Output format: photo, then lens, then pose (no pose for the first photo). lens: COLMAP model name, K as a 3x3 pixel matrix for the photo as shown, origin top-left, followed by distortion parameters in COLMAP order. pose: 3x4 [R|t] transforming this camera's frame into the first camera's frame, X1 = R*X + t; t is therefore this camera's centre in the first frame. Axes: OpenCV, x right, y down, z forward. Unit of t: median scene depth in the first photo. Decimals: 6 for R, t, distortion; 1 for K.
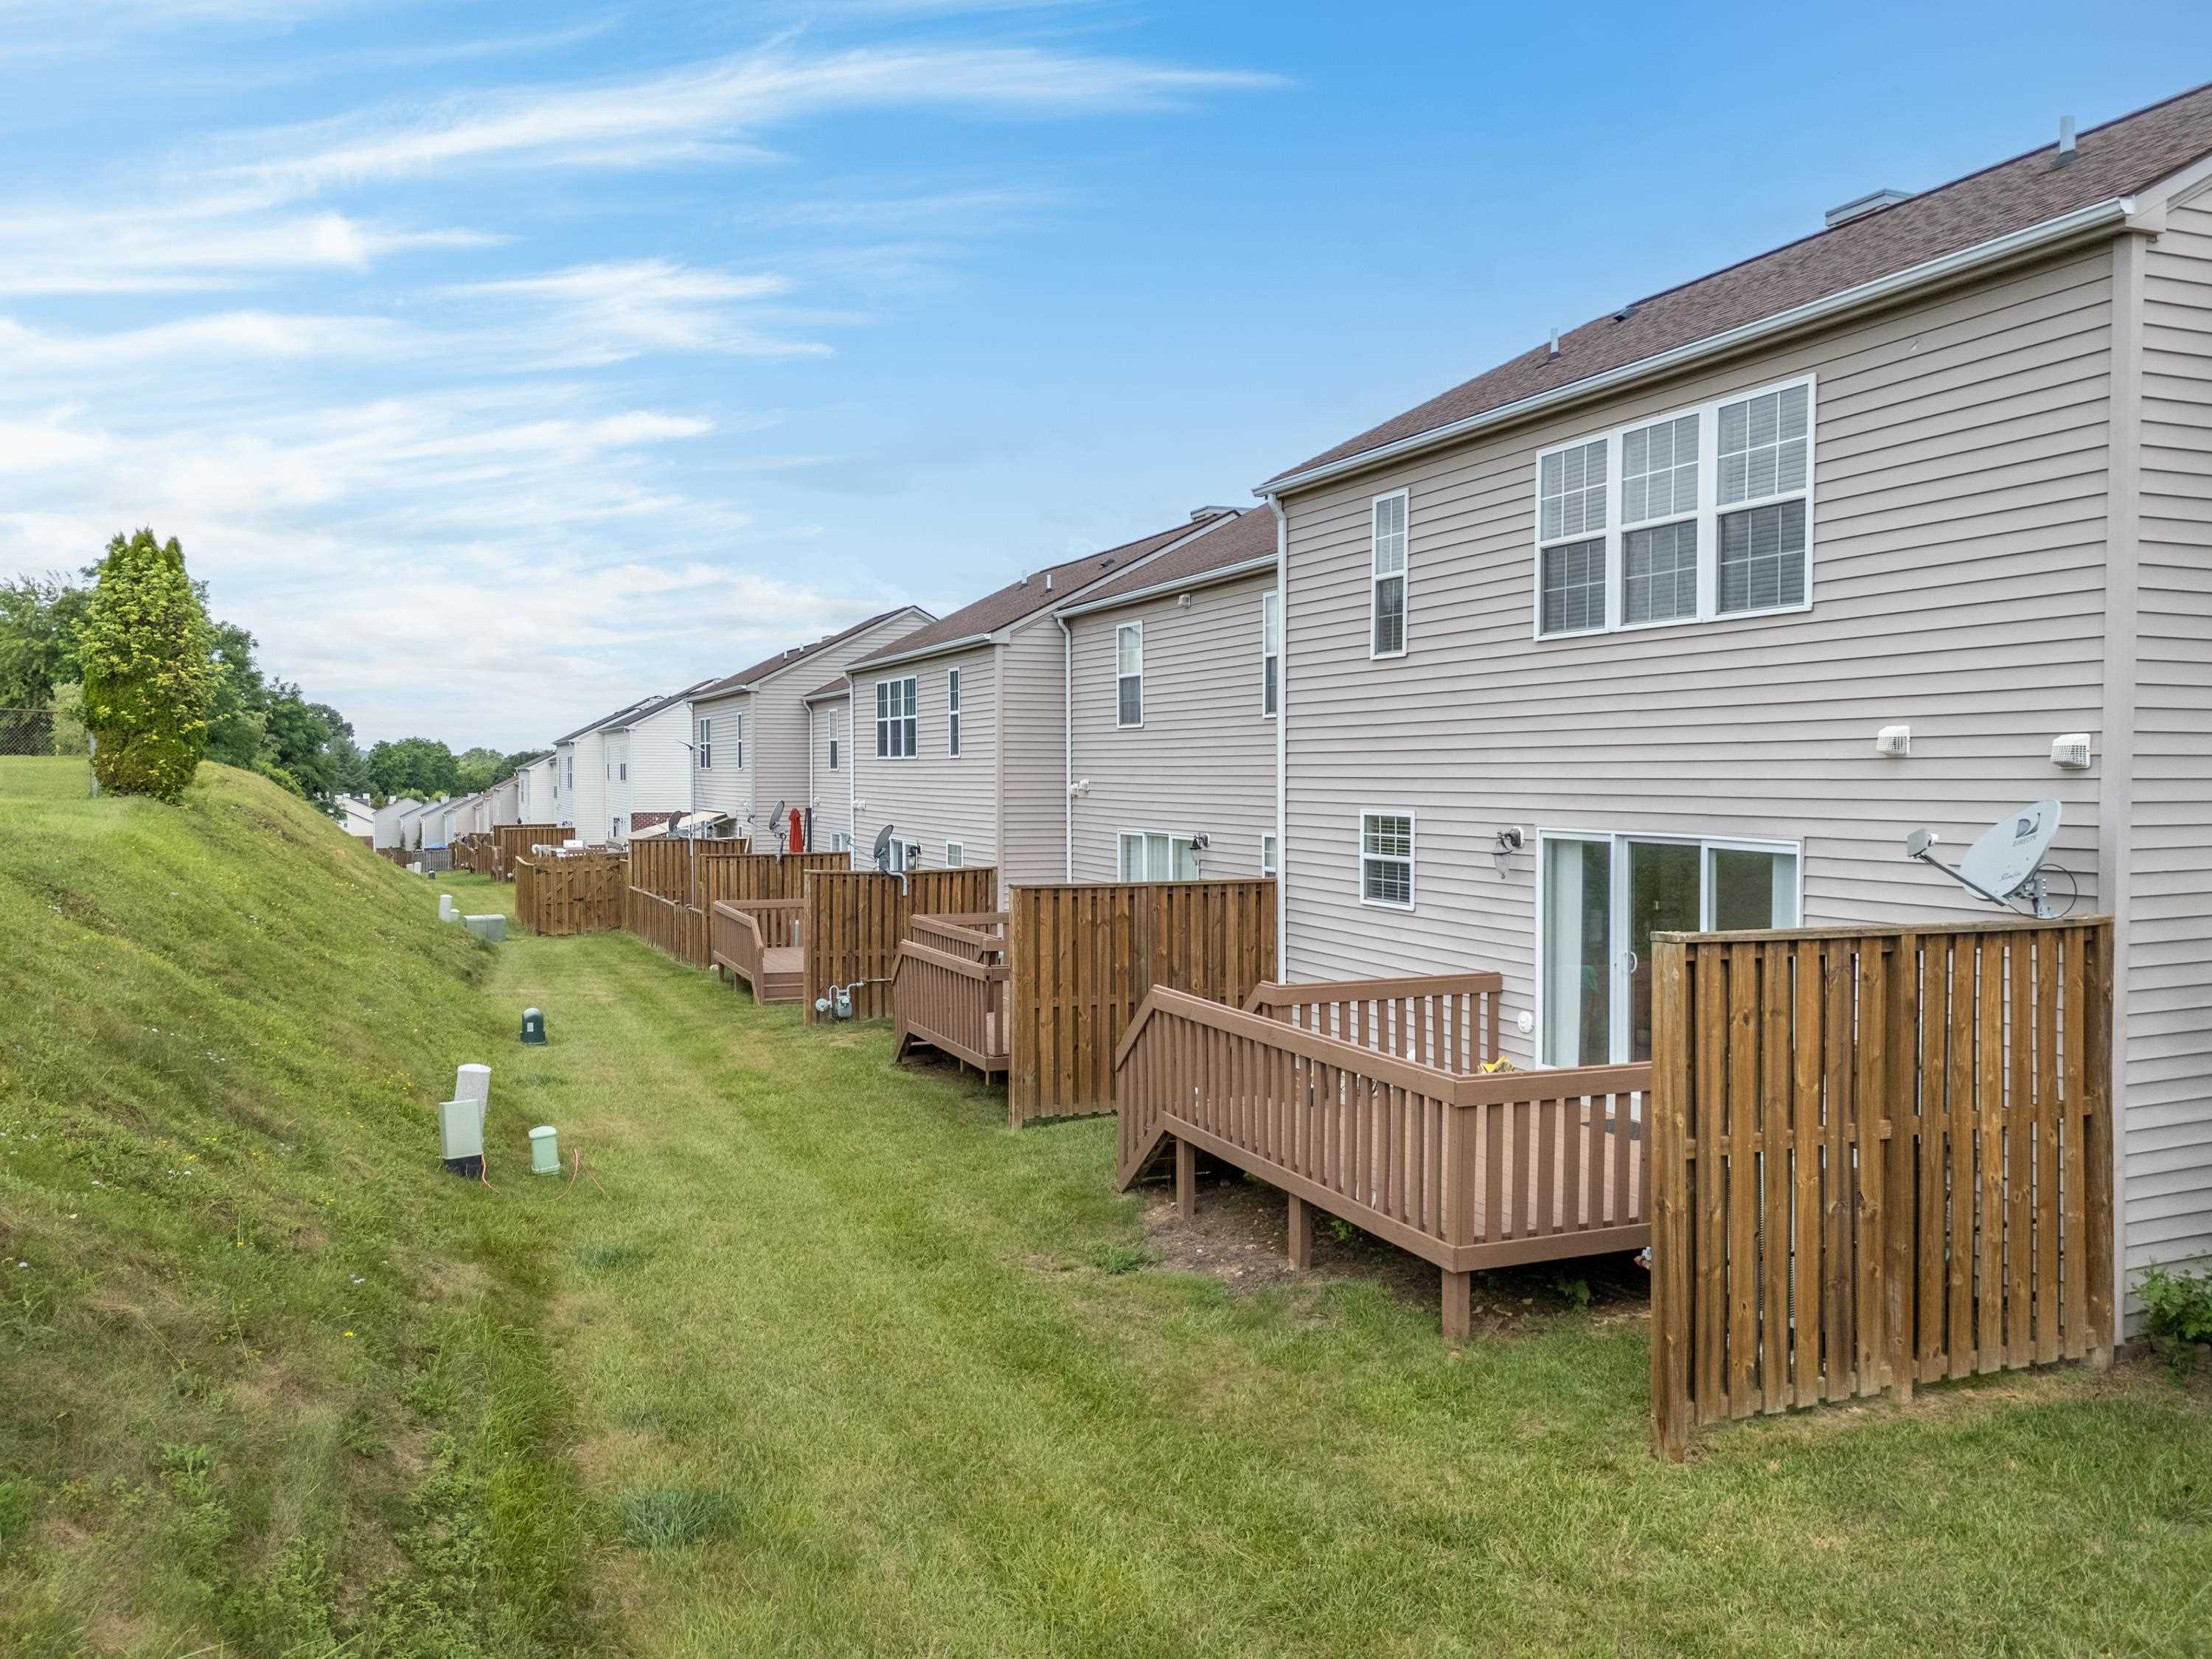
lens RADIAL K [[1627.2, 0, 1145.4], [0, 1627.2, 832.4], [0, 0, 1]] dist [0.081193, -0.069757]
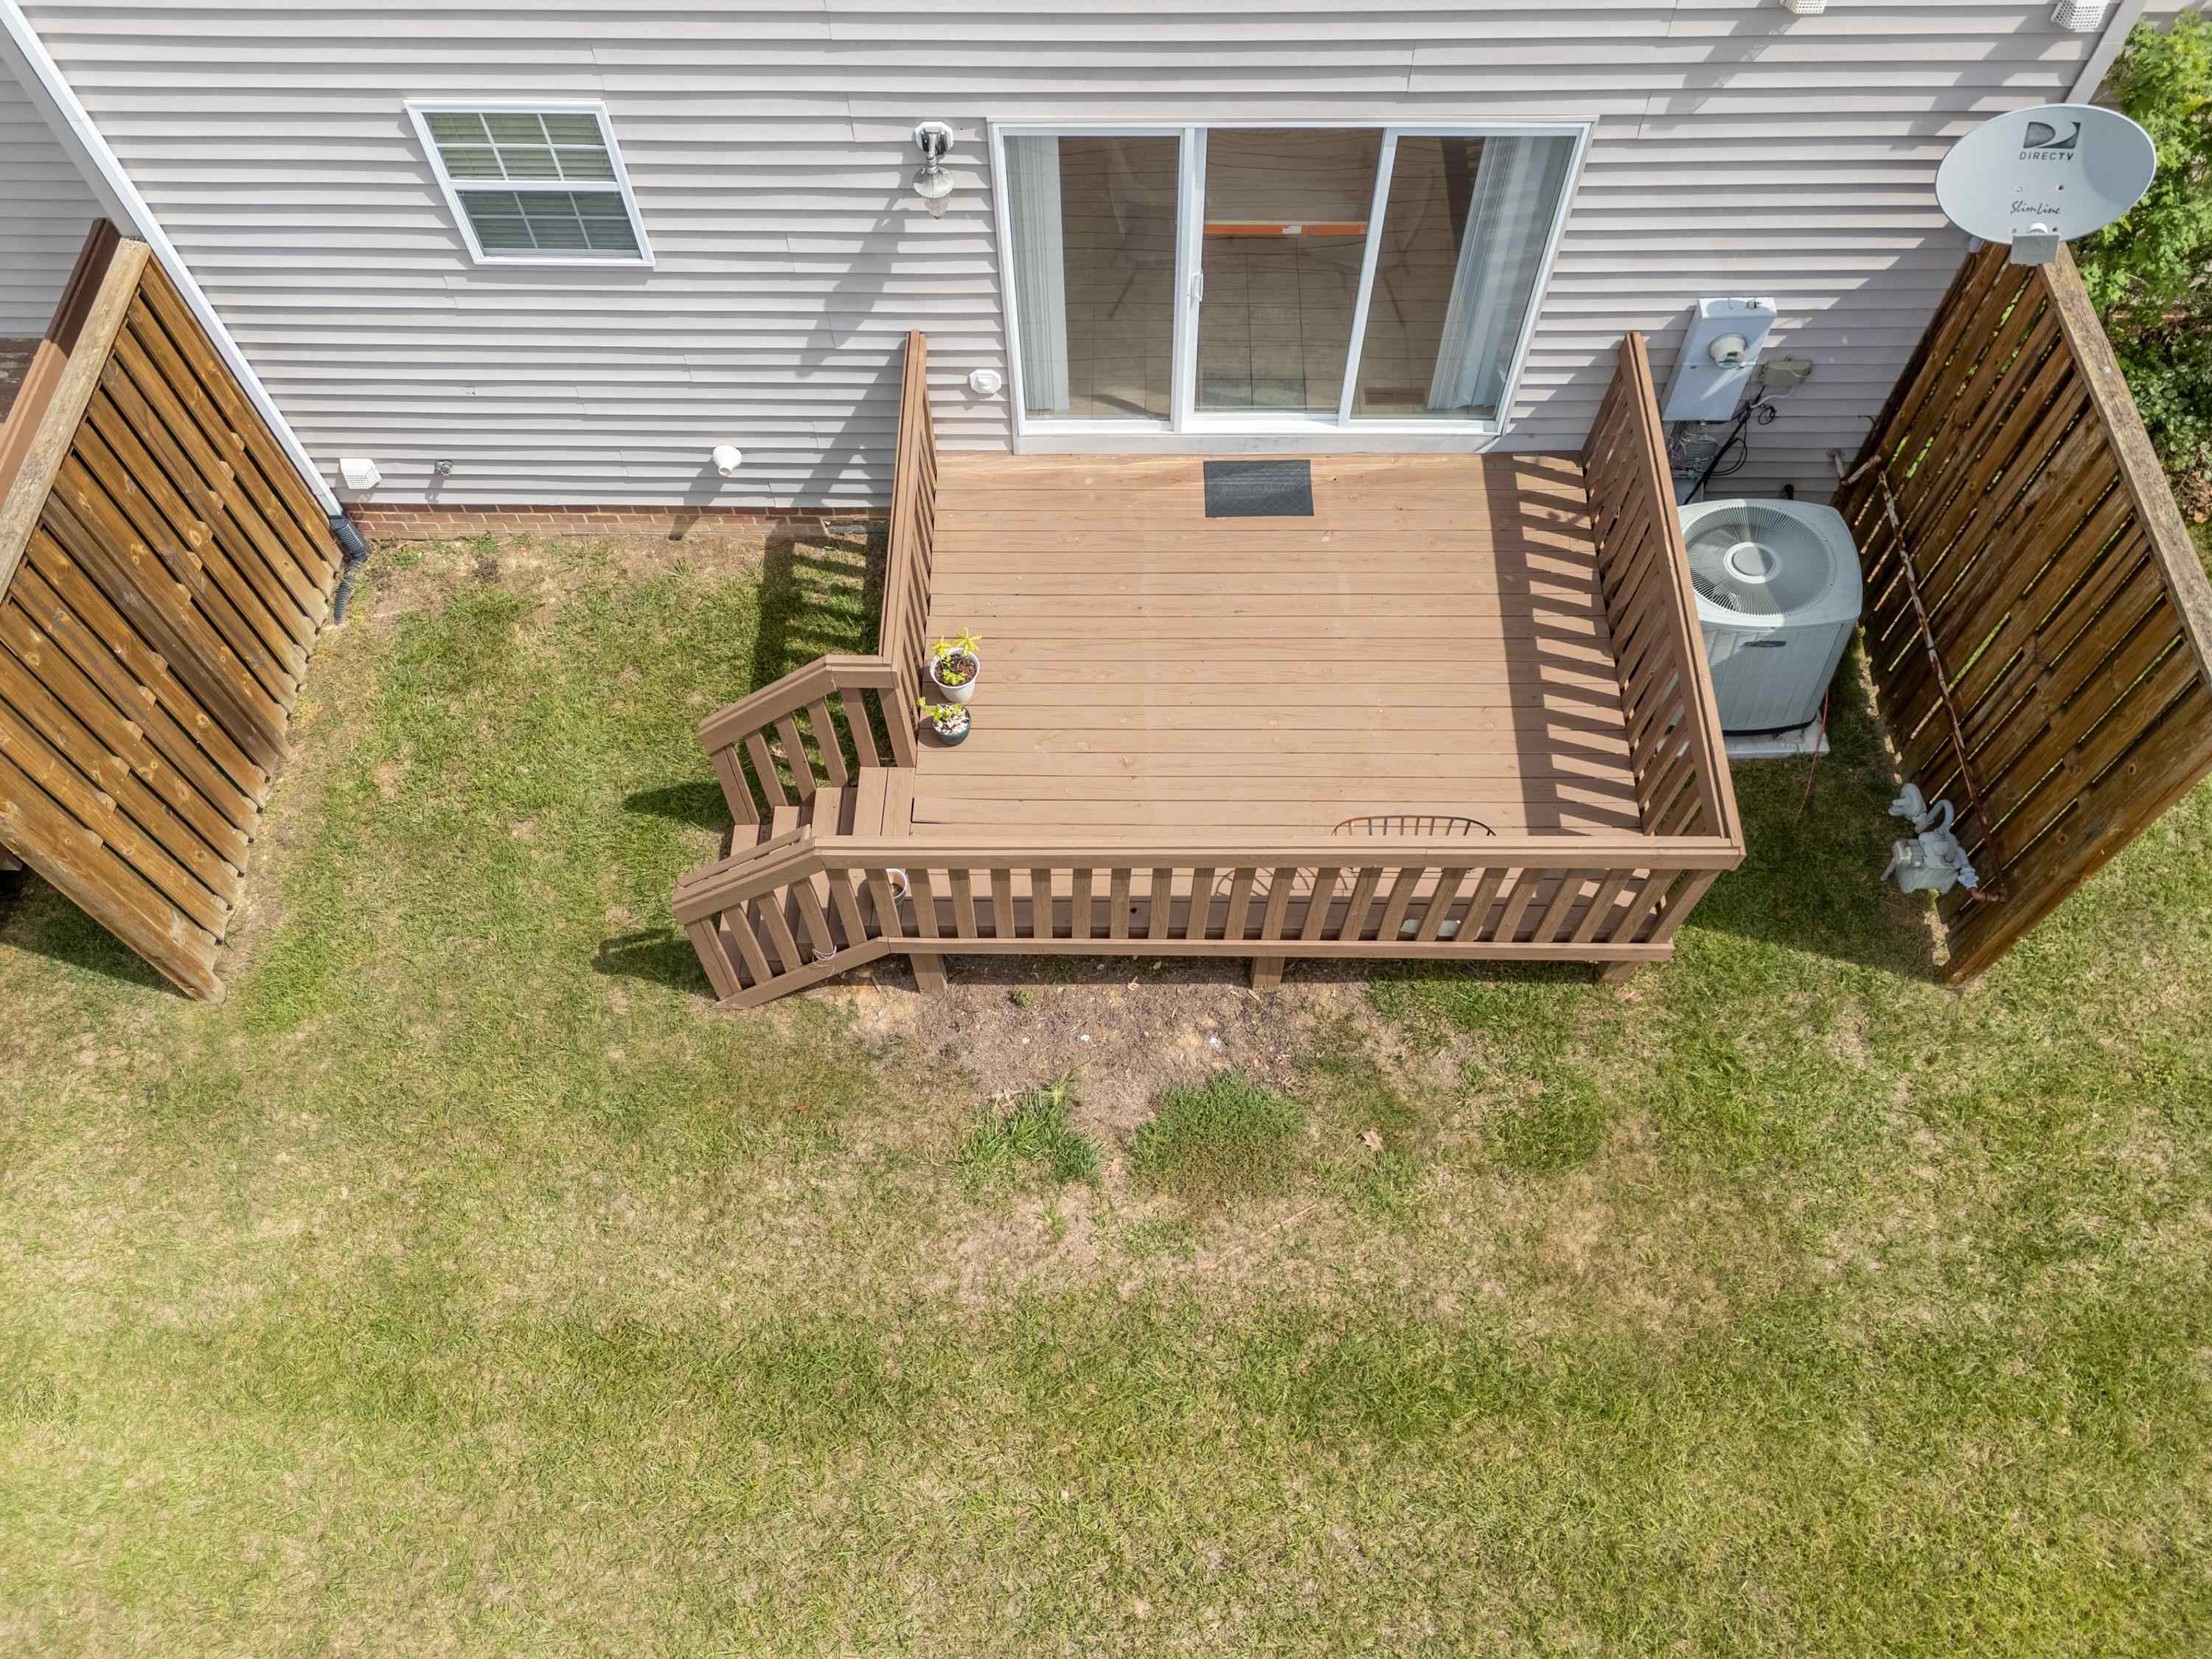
lens RADIAL K [[1627.2, 0, 1101.8], [0, 1627.2, 816.0], [0, 0, 1]] dist [0.081193, -0.069757]
pose [[0.429931, -0.786989, 0.442503, -0.182971], [0.044877, 0.508133, 0.860109, -0.368940], [-0.901746, -0.349929, 0.253779, 0.742968]]
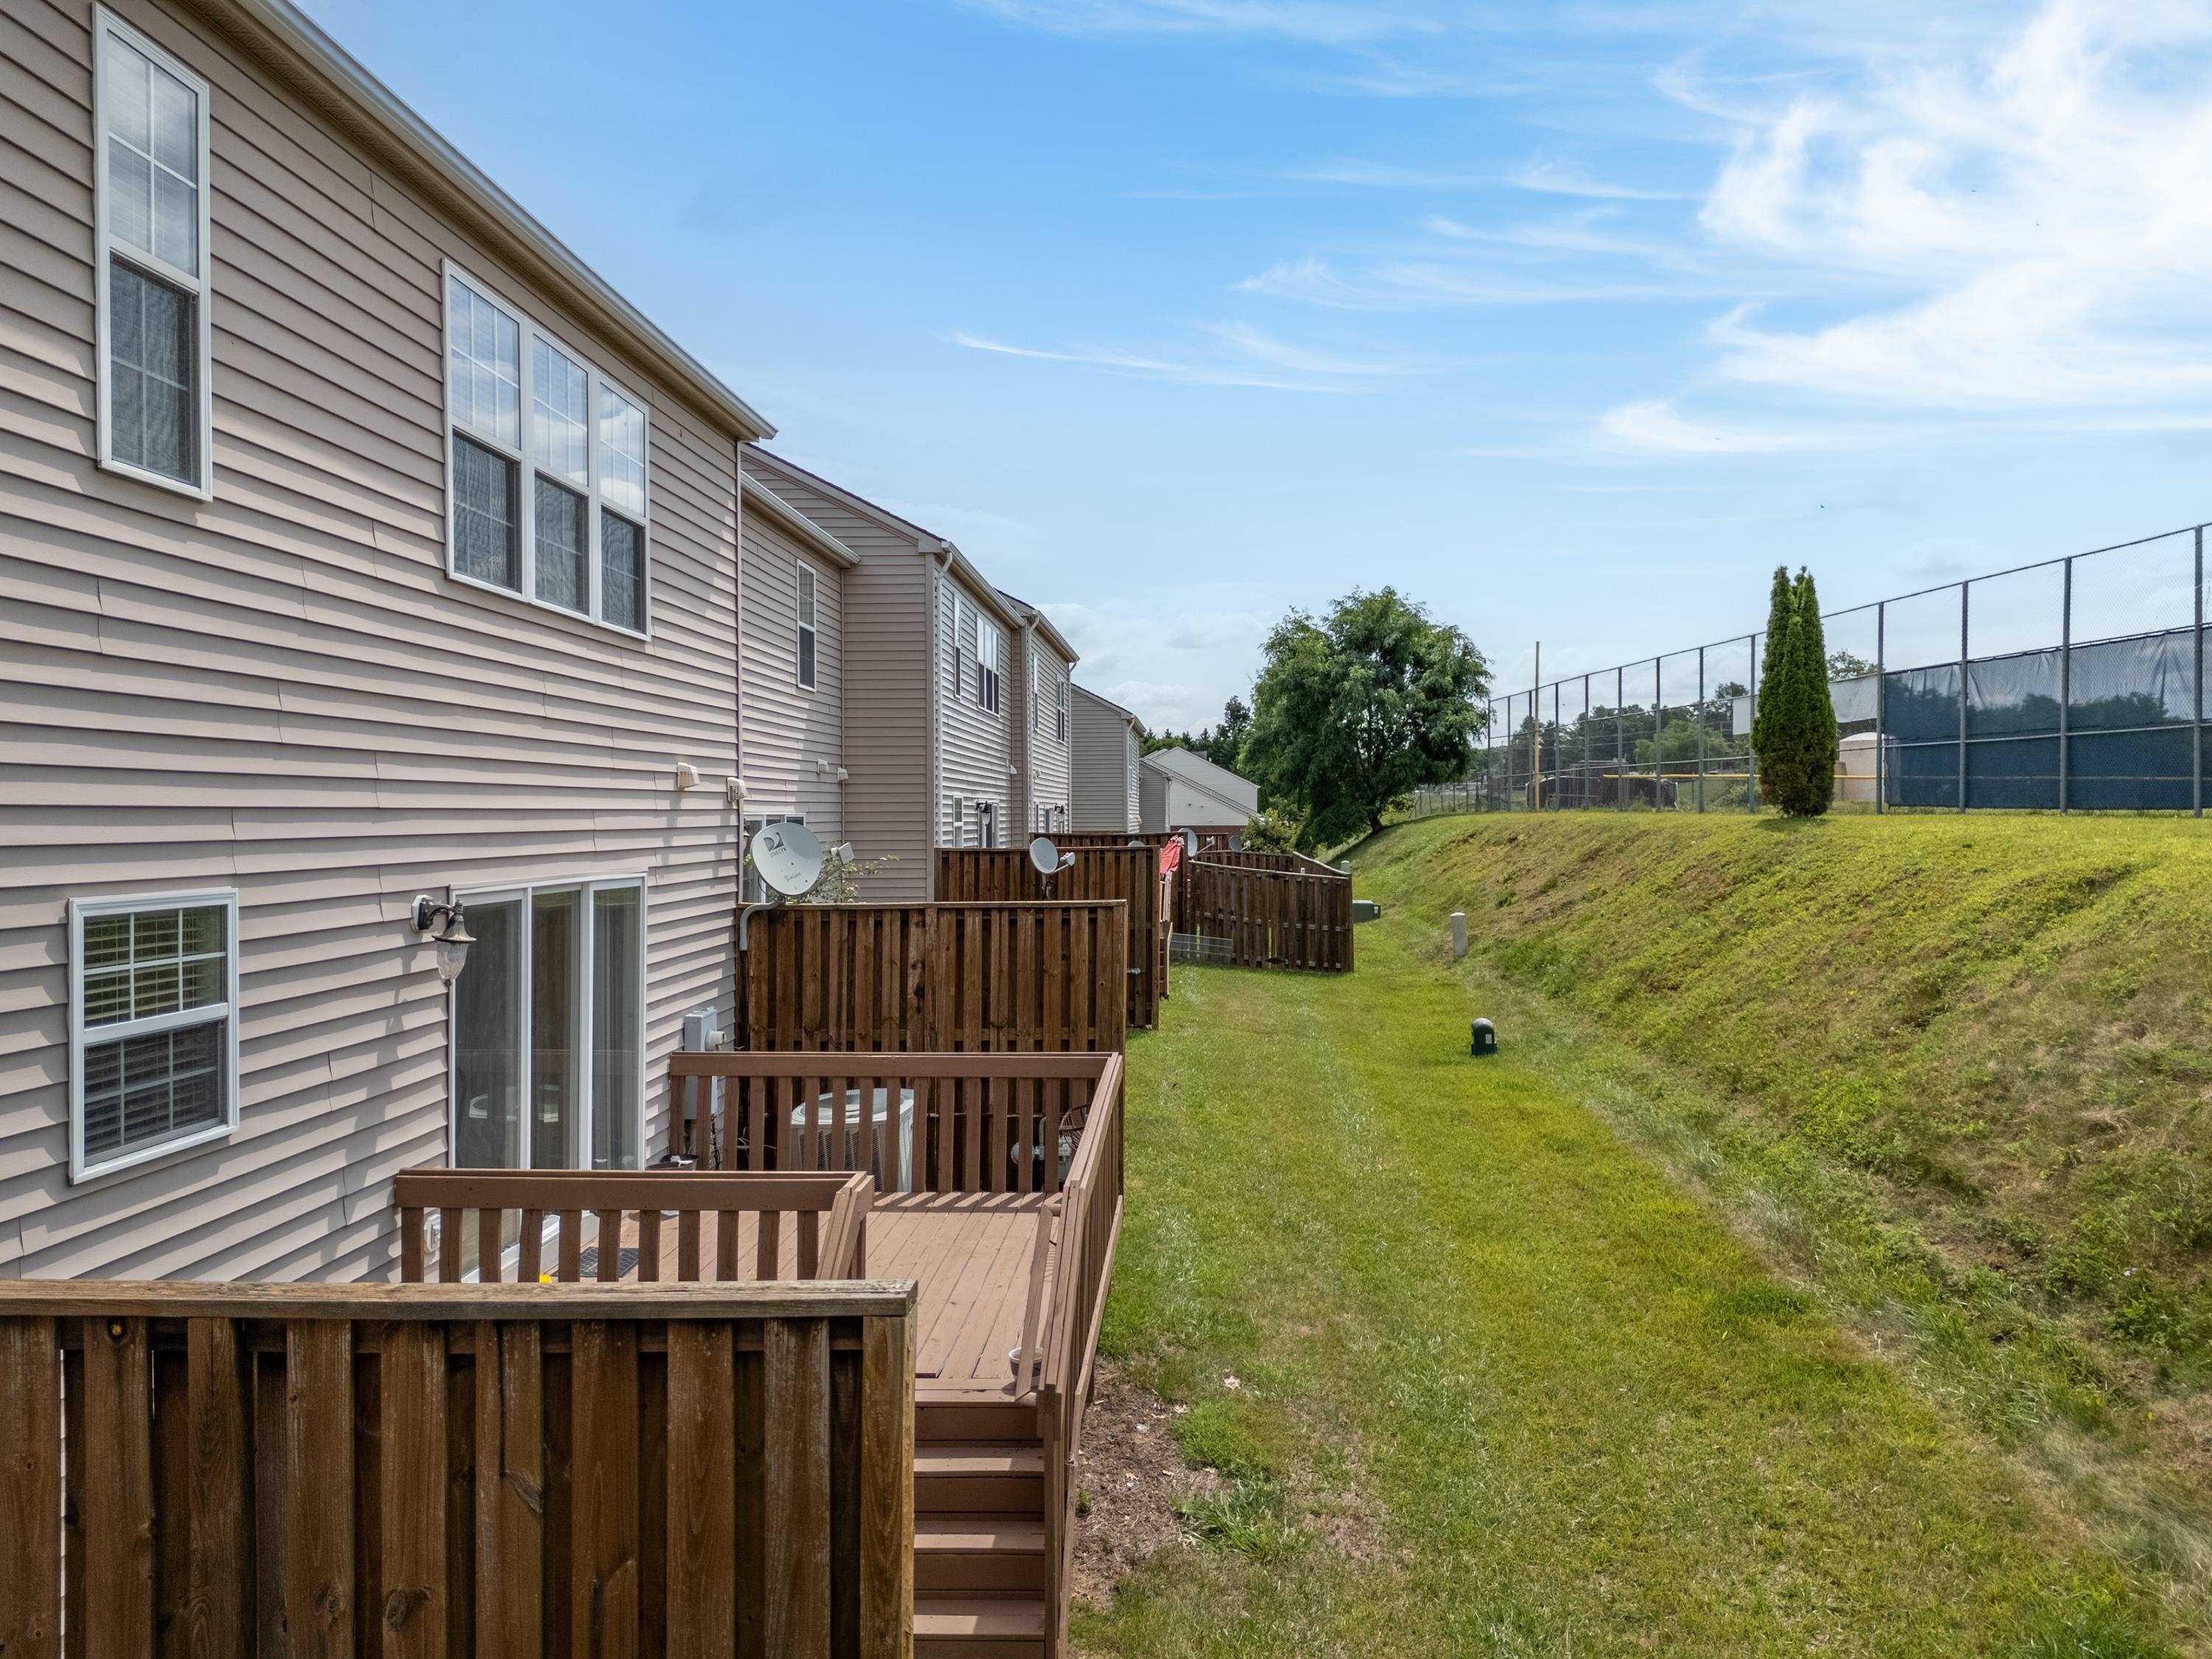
lens RADIAL K [[1627.2, 0, 1107.9], [0, 1627.2, 817.0], [0, 0, 1]] dist [0.081193, -0.069757]
pose [[-0.883582, -0.004733, 0.468253, -0.254801], [0.013442, 0.999281, 0.035465, -0.048611], [-0.468084, 0.037630, -0.882882, 1.424077]]
